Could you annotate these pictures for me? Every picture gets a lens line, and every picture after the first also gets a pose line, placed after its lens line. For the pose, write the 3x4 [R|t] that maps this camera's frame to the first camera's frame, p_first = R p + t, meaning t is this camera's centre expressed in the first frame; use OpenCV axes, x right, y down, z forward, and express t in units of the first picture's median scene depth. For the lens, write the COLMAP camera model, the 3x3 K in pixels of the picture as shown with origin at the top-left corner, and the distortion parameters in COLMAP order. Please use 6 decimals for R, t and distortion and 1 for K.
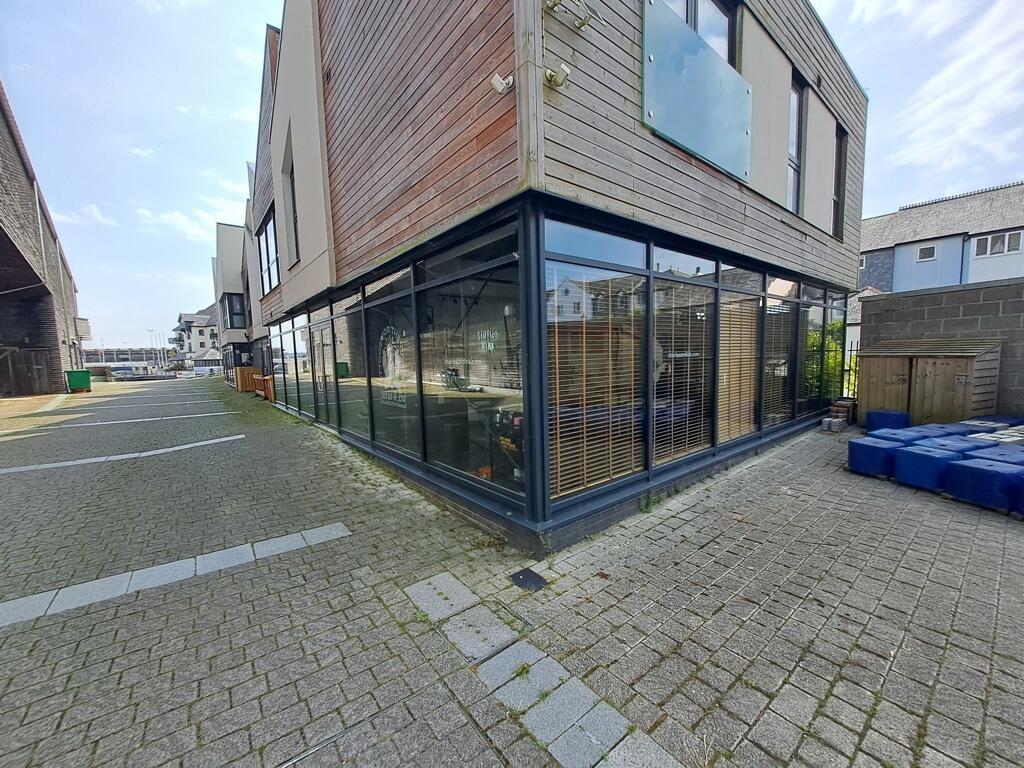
lens RADIAL K [[405.8, 0, 514.2], [0, 405.8, 398.4], [0, 0, 1]] dist [0.001851, 0.000303]
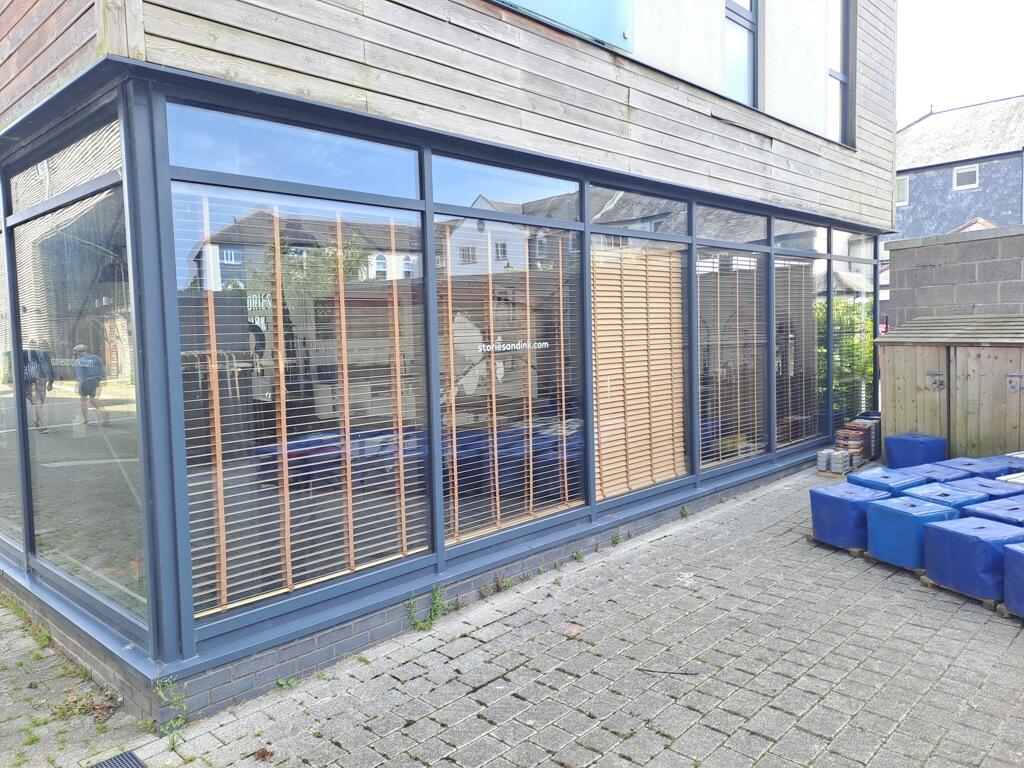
lens RADIAL K [[758.7, 0, 511.9], [0, 758.7, 378.4], [0, 0, 1]] dist [0.118847, -0.142047]
pose [[0.992718, -0.007978, 0.120193, 0.284718], [0.013680, 0.998816, -0.046687, -0.011369], [-0.119678, 0.047991, 0.991652, -0.066649]]
